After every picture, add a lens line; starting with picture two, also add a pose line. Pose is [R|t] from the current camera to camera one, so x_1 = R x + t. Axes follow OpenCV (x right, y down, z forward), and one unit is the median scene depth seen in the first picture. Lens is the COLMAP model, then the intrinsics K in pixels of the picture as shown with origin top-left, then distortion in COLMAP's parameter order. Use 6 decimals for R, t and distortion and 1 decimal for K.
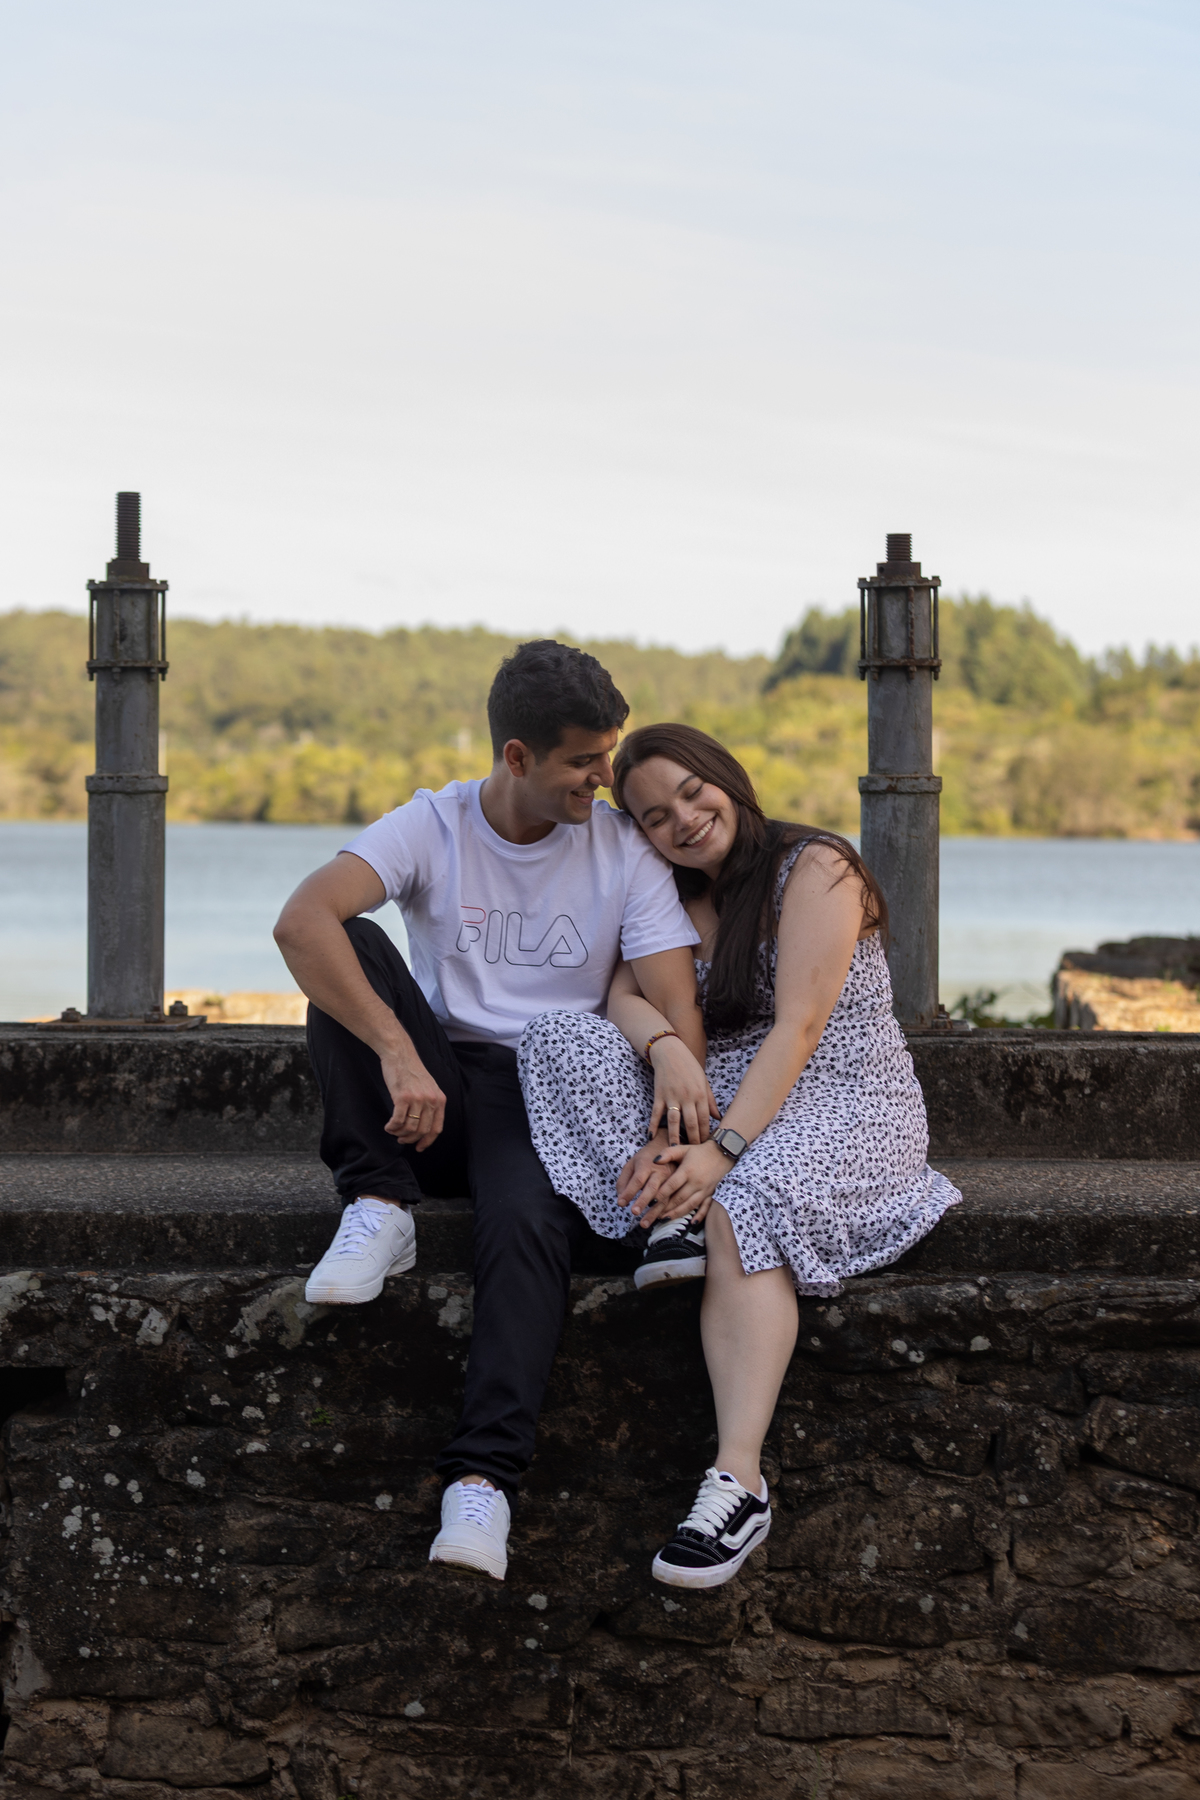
lens RADIAL K [[3872.9, 0, 489.9], [0, 3872.9, 725.0], [0, 0, 1]] dist [0.001340, 0.000000]
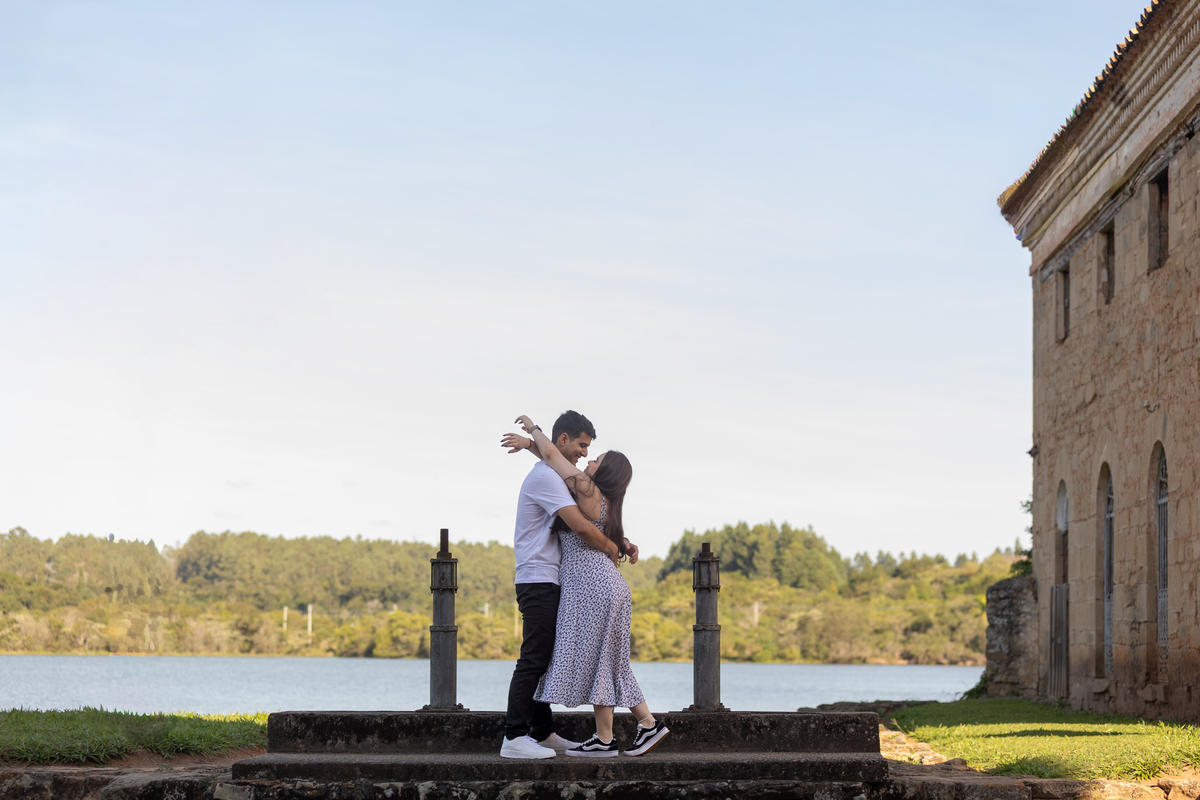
lens RADIAL K [[2581.9, 0, 599.6], [0, 2581.9, 403.4], [0, 0, 1]] dist [0.001340, 0.000000]
pose [[0.998841, 0.000683, 0.048121, -0.070998], [0.002902, 0.997225, -0.074384, -0.009005], [-0.048038, 0.074438, 0.996068, -0.975537]]
